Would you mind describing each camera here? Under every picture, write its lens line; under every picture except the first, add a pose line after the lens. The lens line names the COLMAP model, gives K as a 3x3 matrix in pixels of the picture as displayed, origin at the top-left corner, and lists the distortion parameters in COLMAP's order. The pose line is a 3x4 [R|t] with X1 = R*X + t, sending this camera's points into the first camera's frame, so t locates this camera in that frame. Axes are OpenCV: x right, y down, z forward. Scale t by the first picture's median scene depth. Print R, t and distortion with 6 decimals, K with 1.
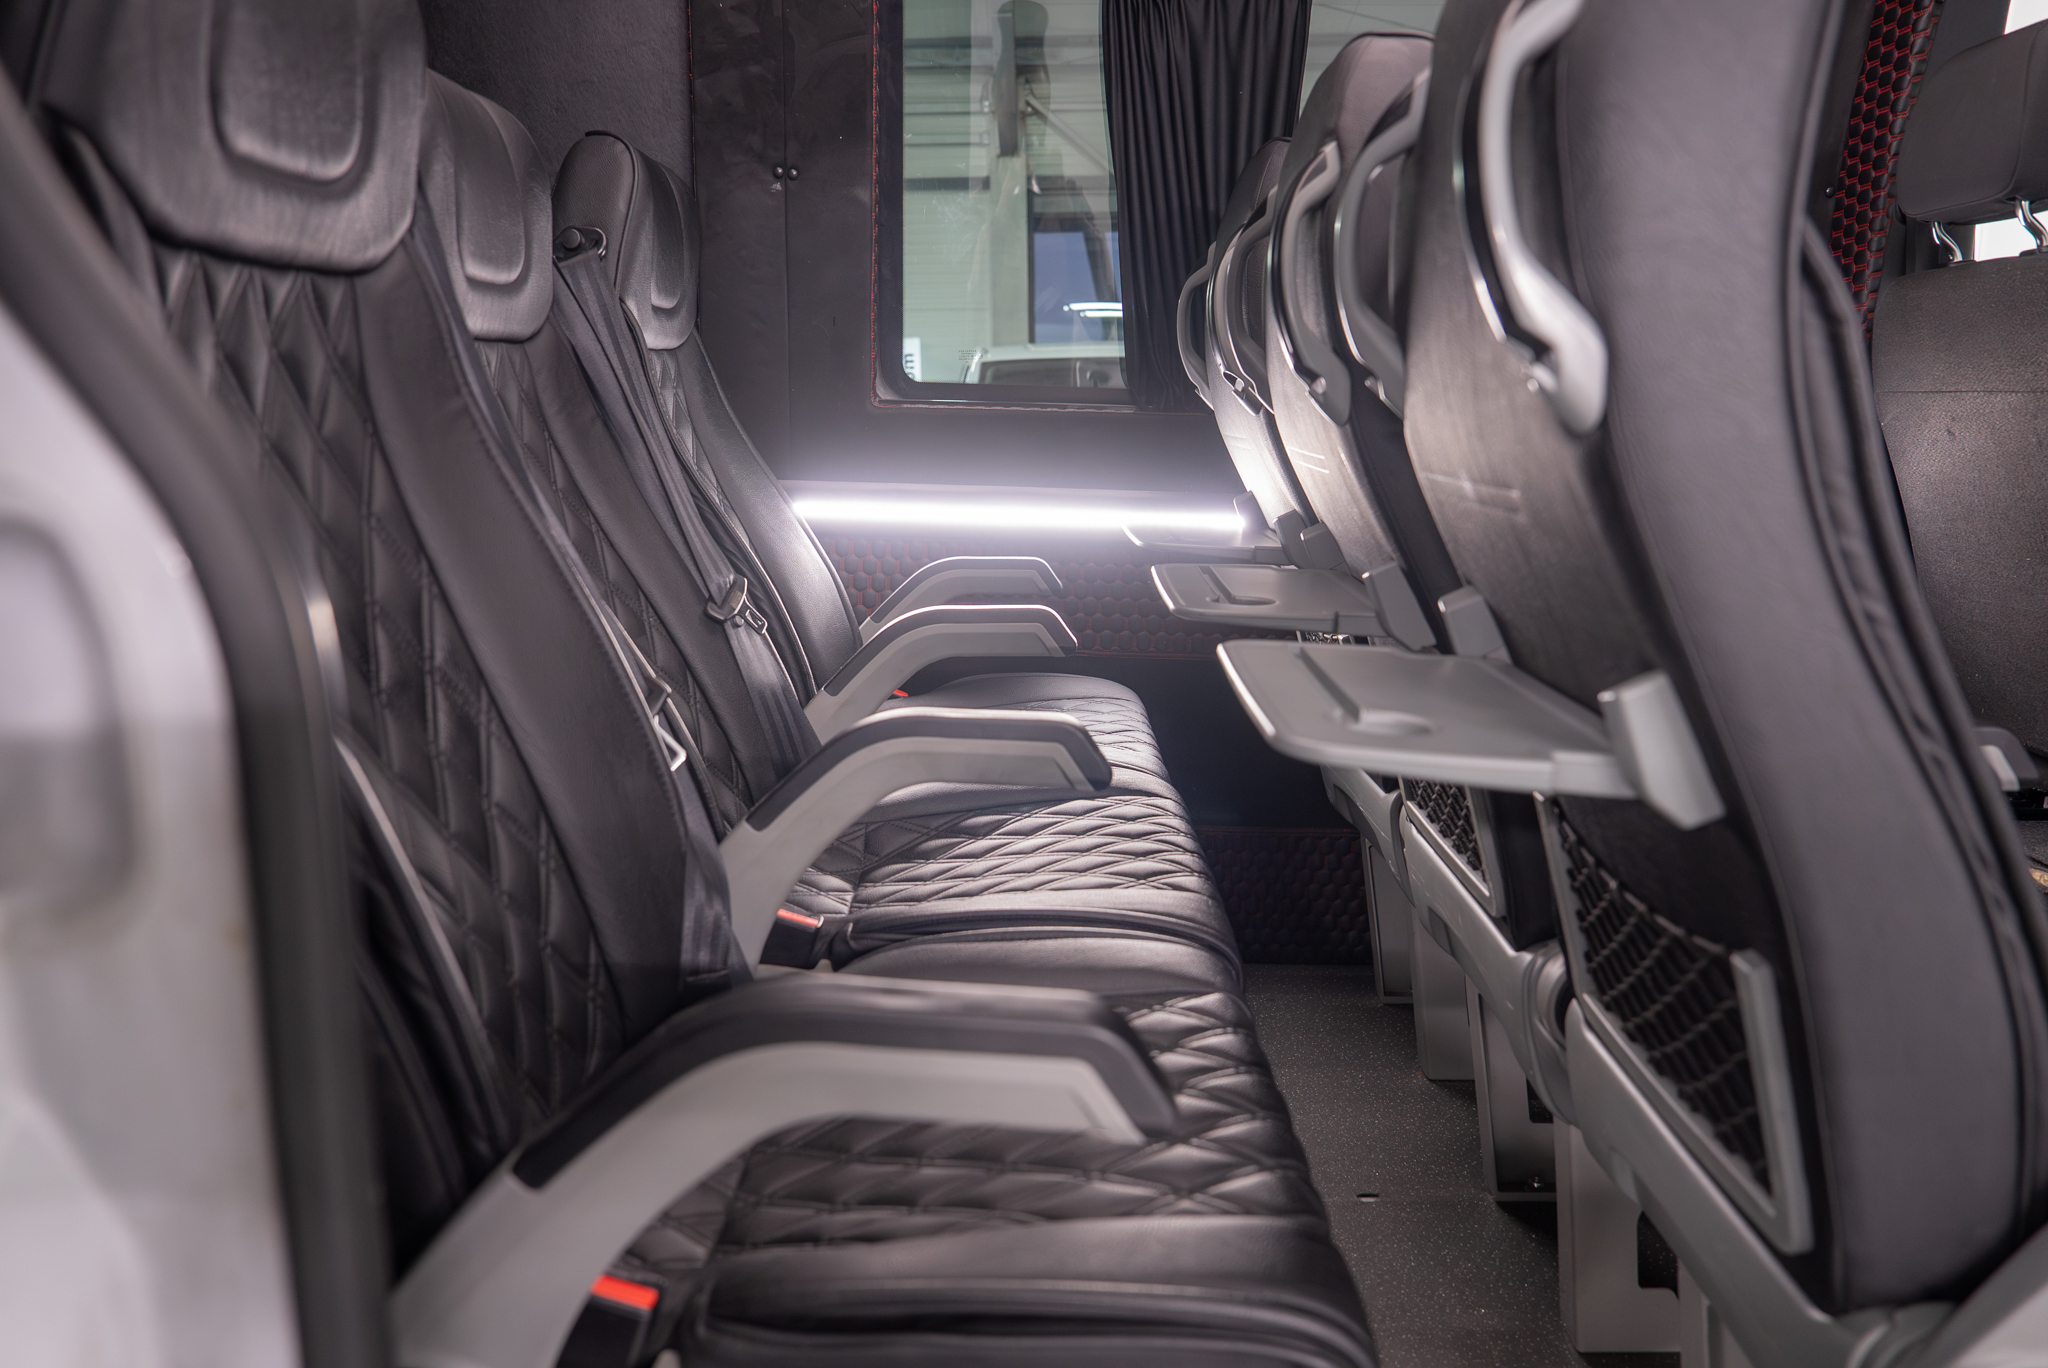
lens RADIAL K [[1416.4, 0, 1011.1], [0, 1416.4, 684.2], [0, 0, 1]] dist [-0.117710, 0.083456]
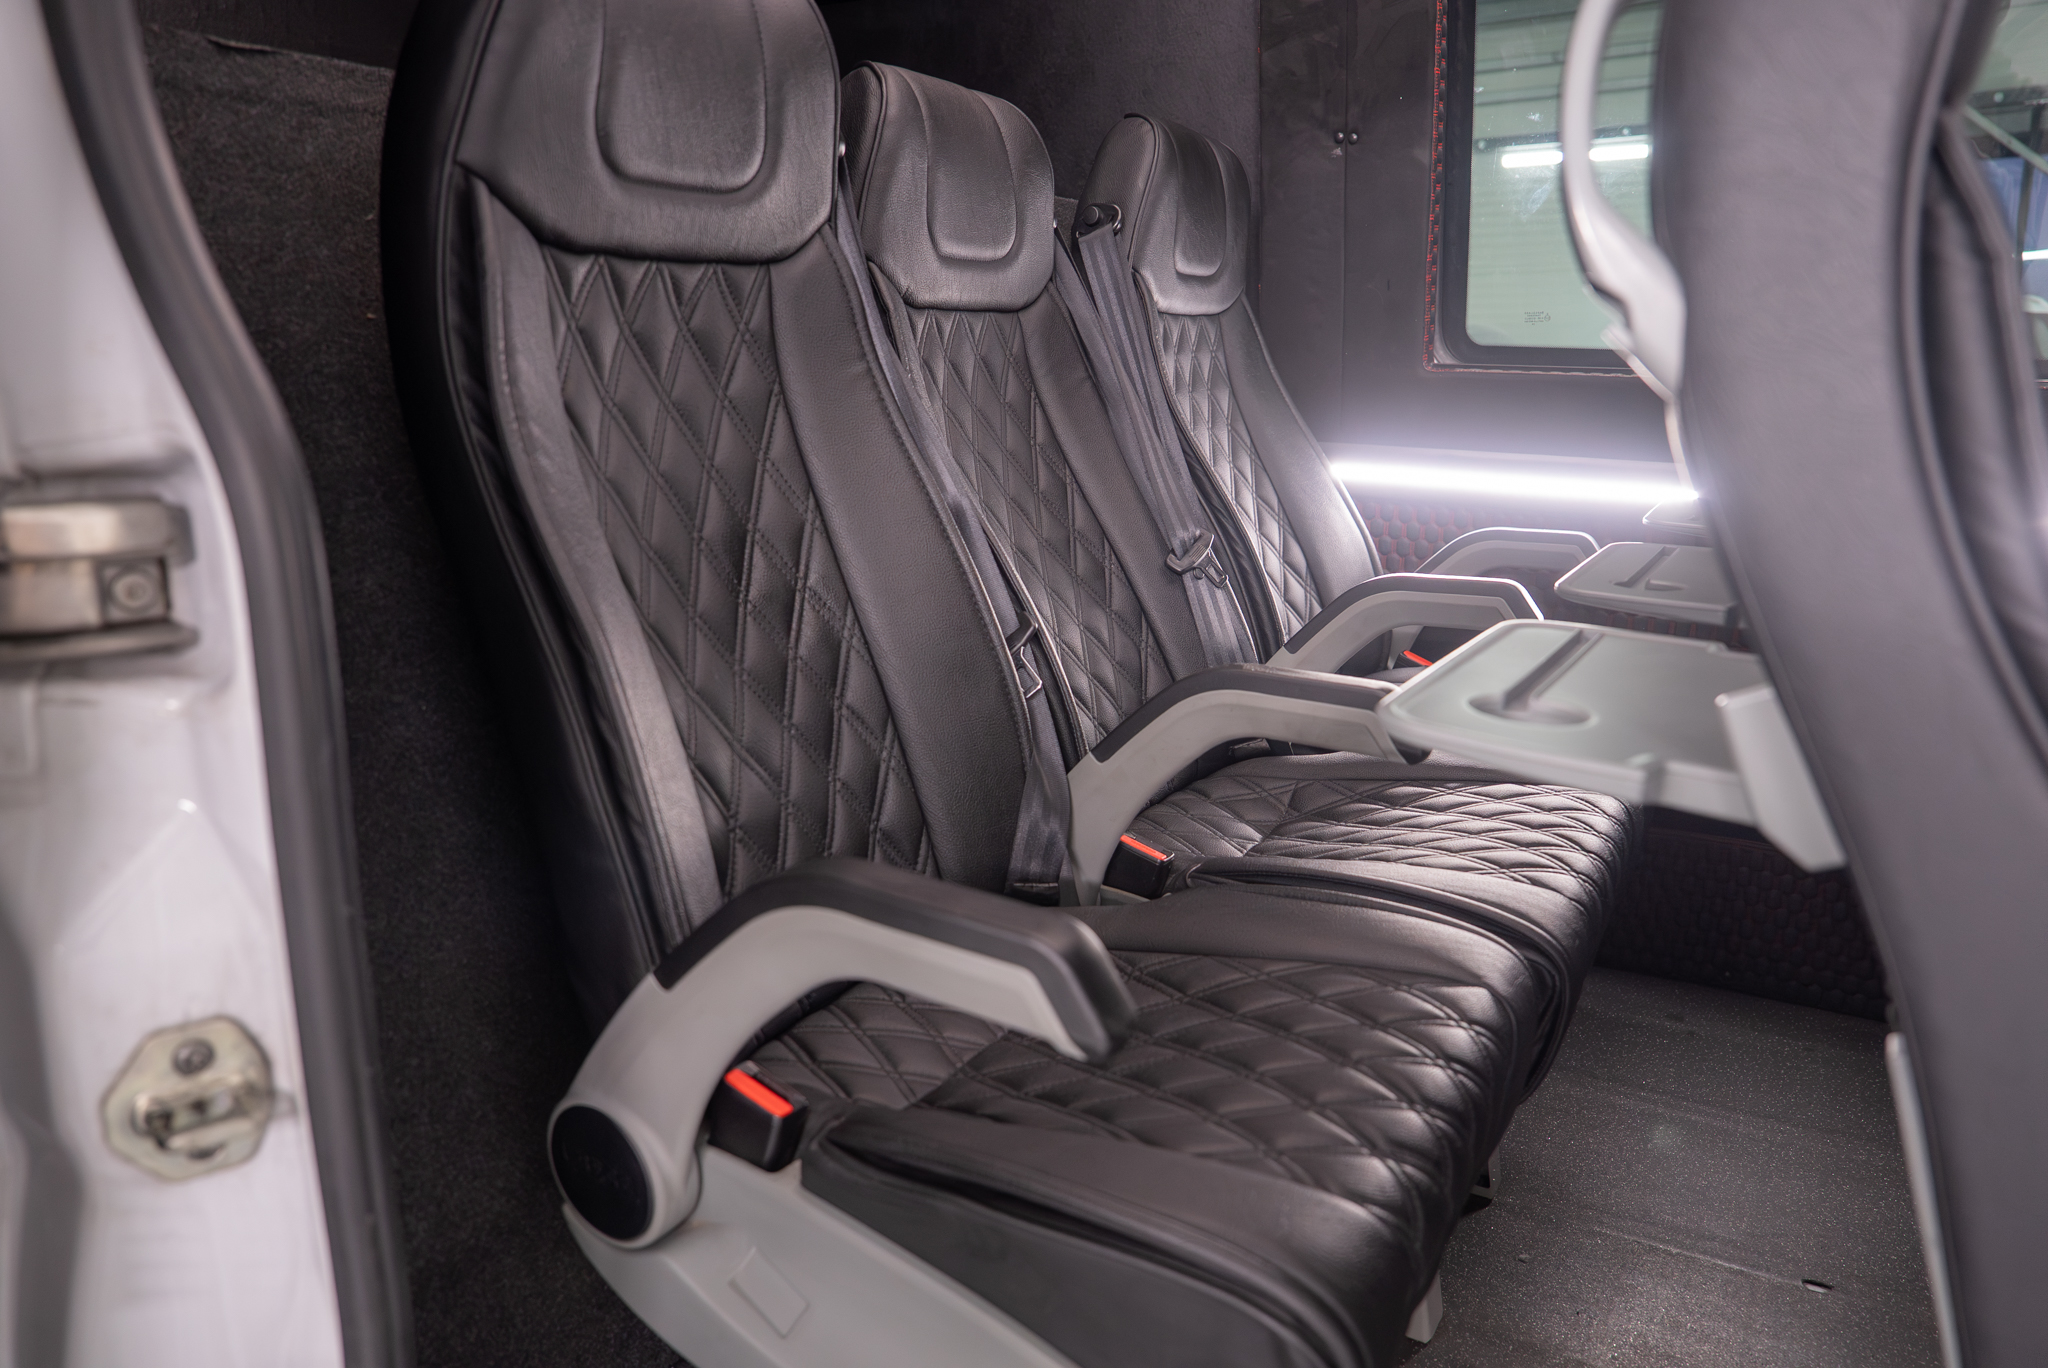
lens RADIAL K [[1413.2, 0, 1021.0], [0, 1413.2, 674.4], [0, 0, 1]] dist [-0.105683, 0.063551]
pose [[0.868245, 0.098710, -0.486216, 0.233623], [-0.088937, 0.995100, 0.043206, -0.003737], [0.488099, 0.005729, 0.872770, 0.015565]]
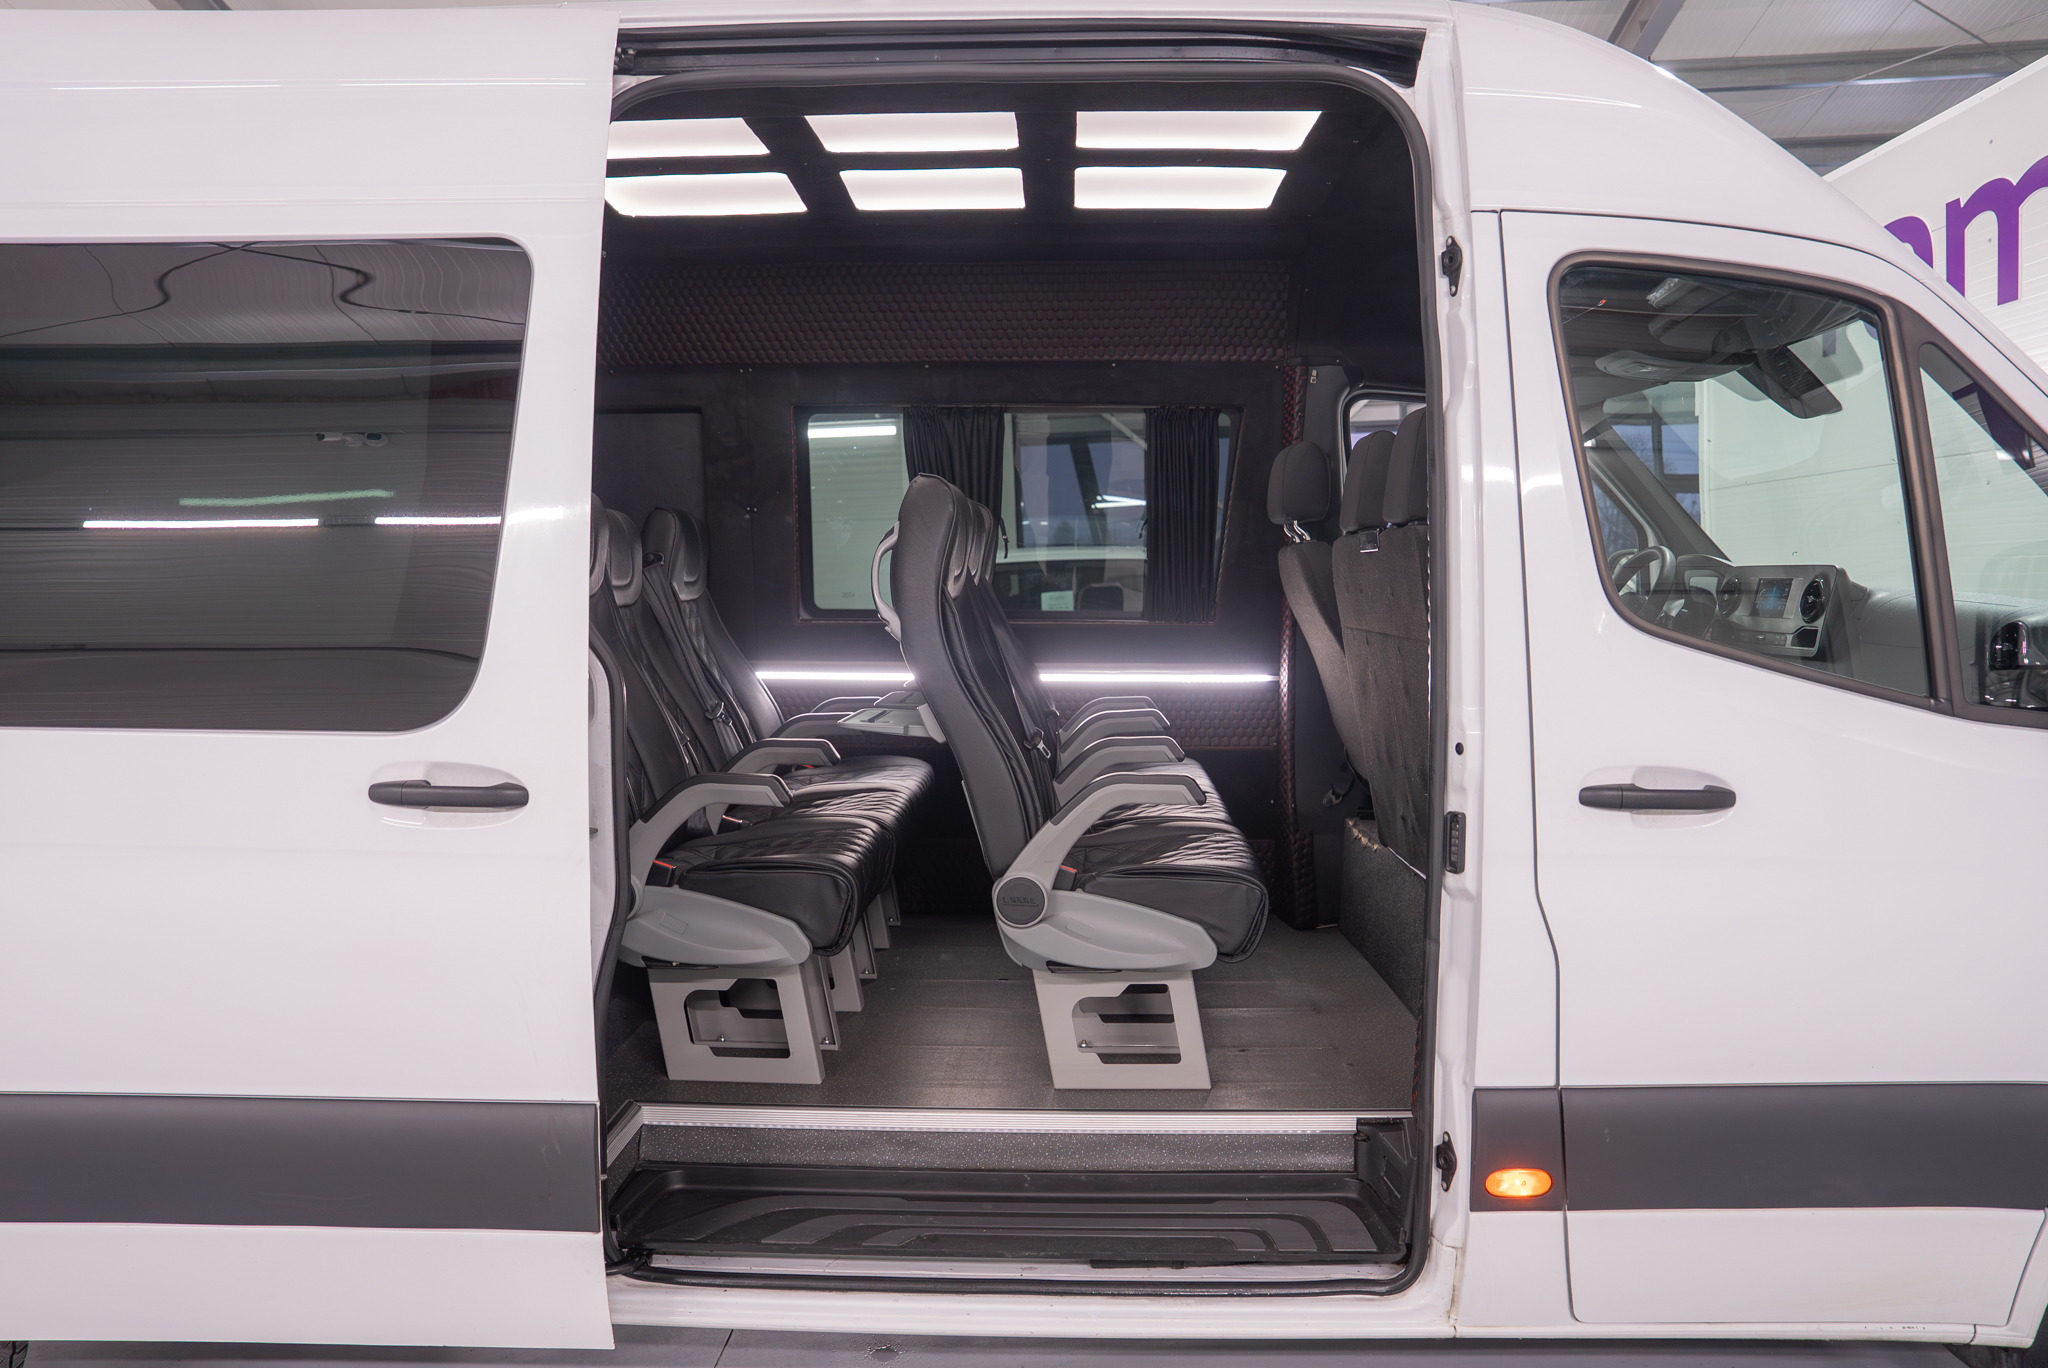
lens RADIAL K [[1413.2, 0, 1021.0], [0, 1413.2, 674.4], [0, 0, 1]] dist [-0.105683, 0.063551]
pose [[0.999498, -0.019533, -0.024950, 0.407309], [0.016085, 0.991171, -0.131608, 0.216618], [0.027300, 0.131141, 0.990988, -1.452328]]
